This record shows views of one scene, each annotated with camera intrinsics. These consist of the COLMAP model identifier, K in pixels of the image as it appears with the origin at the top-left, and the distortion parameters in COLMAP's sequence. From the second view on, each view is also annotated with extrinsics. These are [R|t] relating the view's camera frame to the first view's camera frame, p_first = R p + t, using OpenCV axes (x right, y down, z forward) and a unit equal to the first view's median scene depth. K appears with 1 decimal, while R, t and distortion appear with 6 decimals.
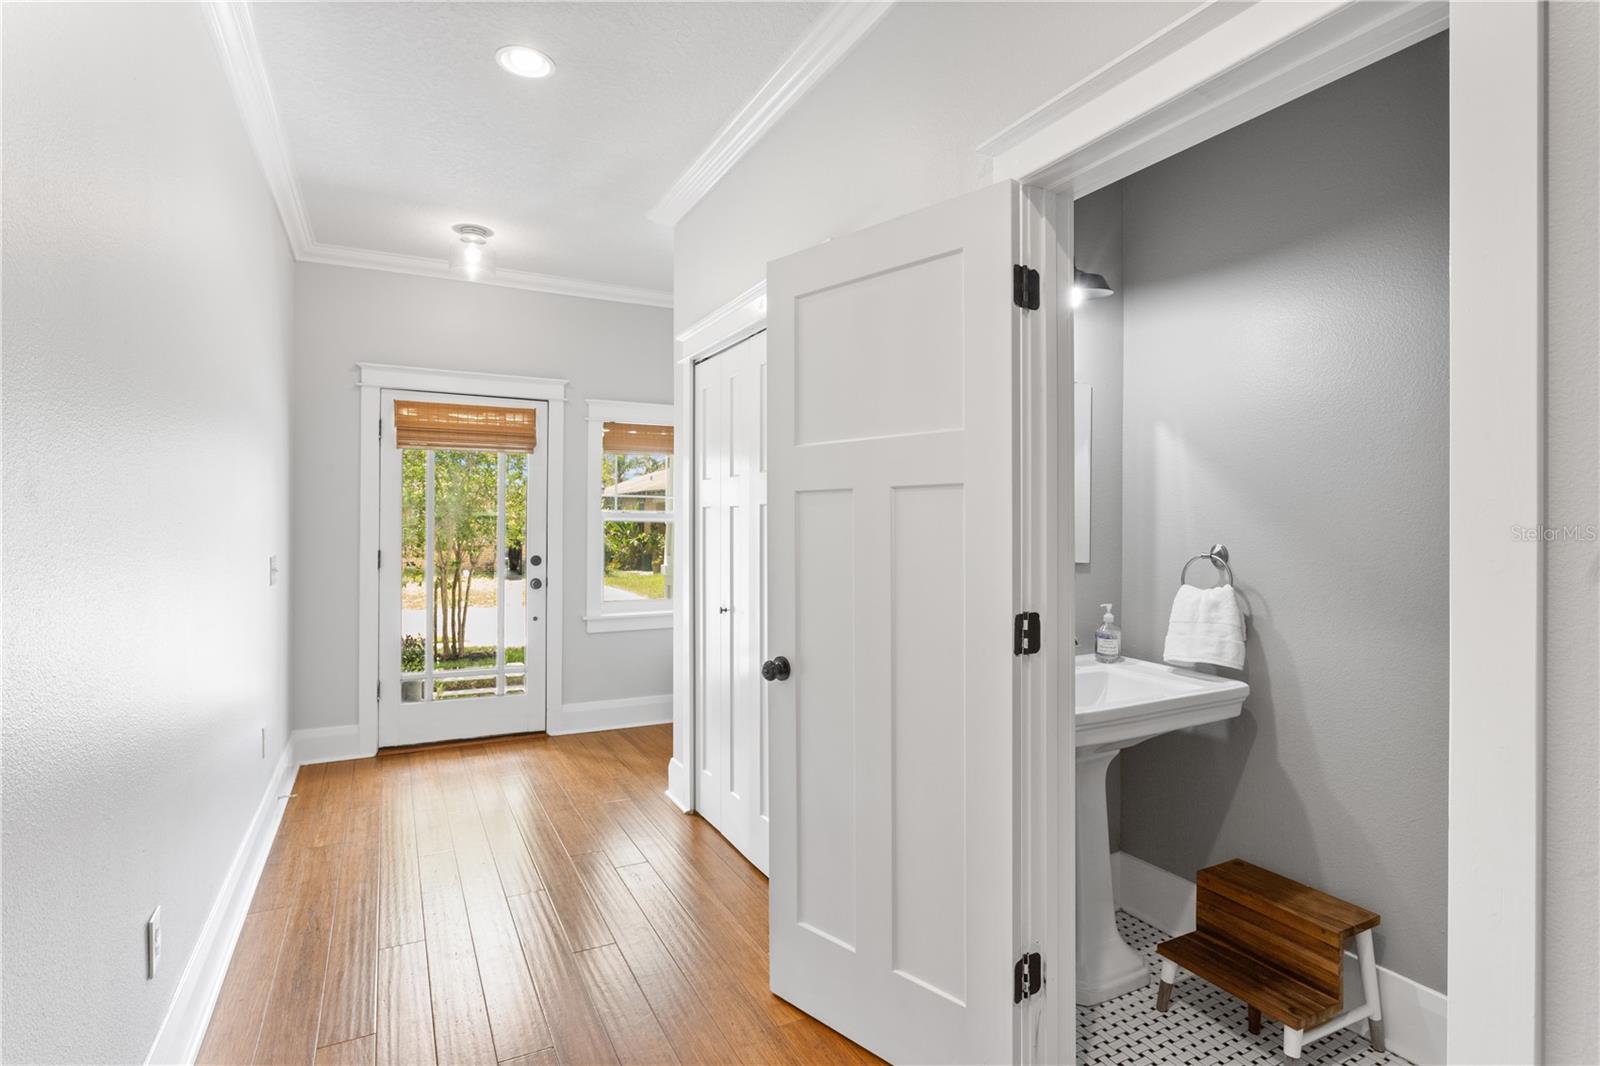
lens RADIAL K [[830.4, 0, 769.2], [0, 830.4, 525.8], [0, 0, 1]] dist [-0.020849, 0.007832]
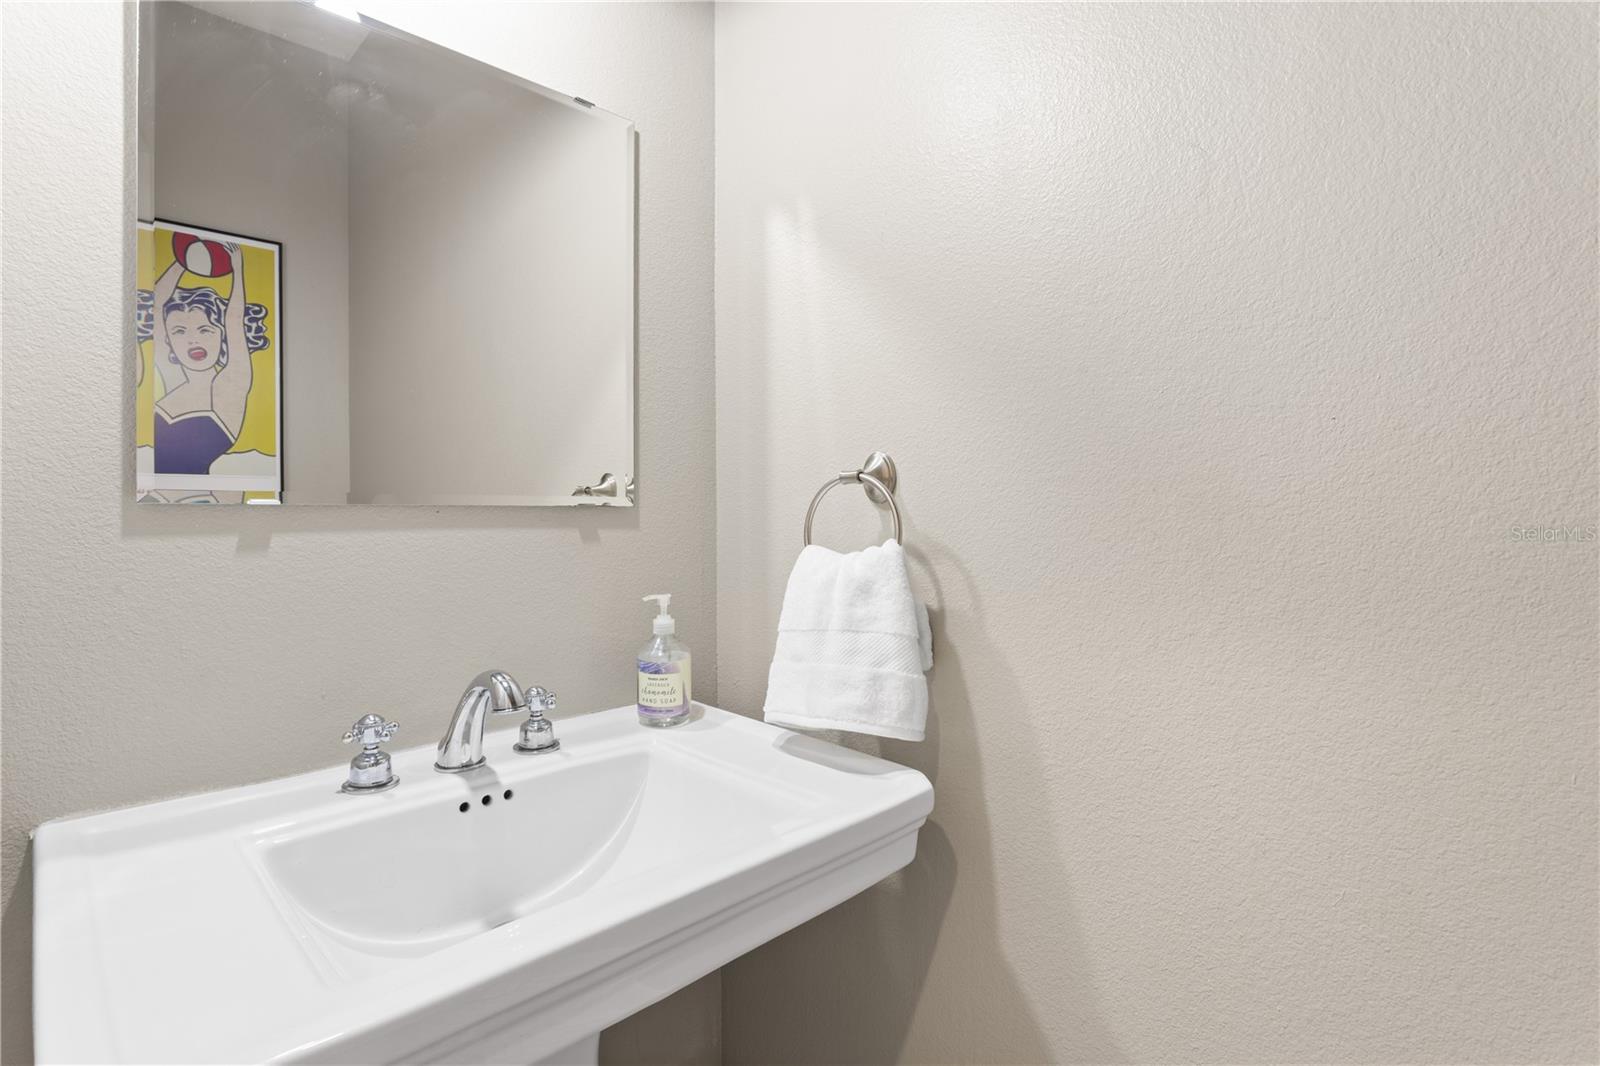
lens RADIAL K [[830.4, 0, 809.4], [0, 830.4, 524.7], [0, 0, 1]] dist [-0.020849, 0.007832]
pose [[0.947576, -0.015086, 0.319175, 0.370676], [0.012337, 0.999867, 0.010633, 0.057243], [-0.319293, -0.006137, 0.947636, 0.594324]]
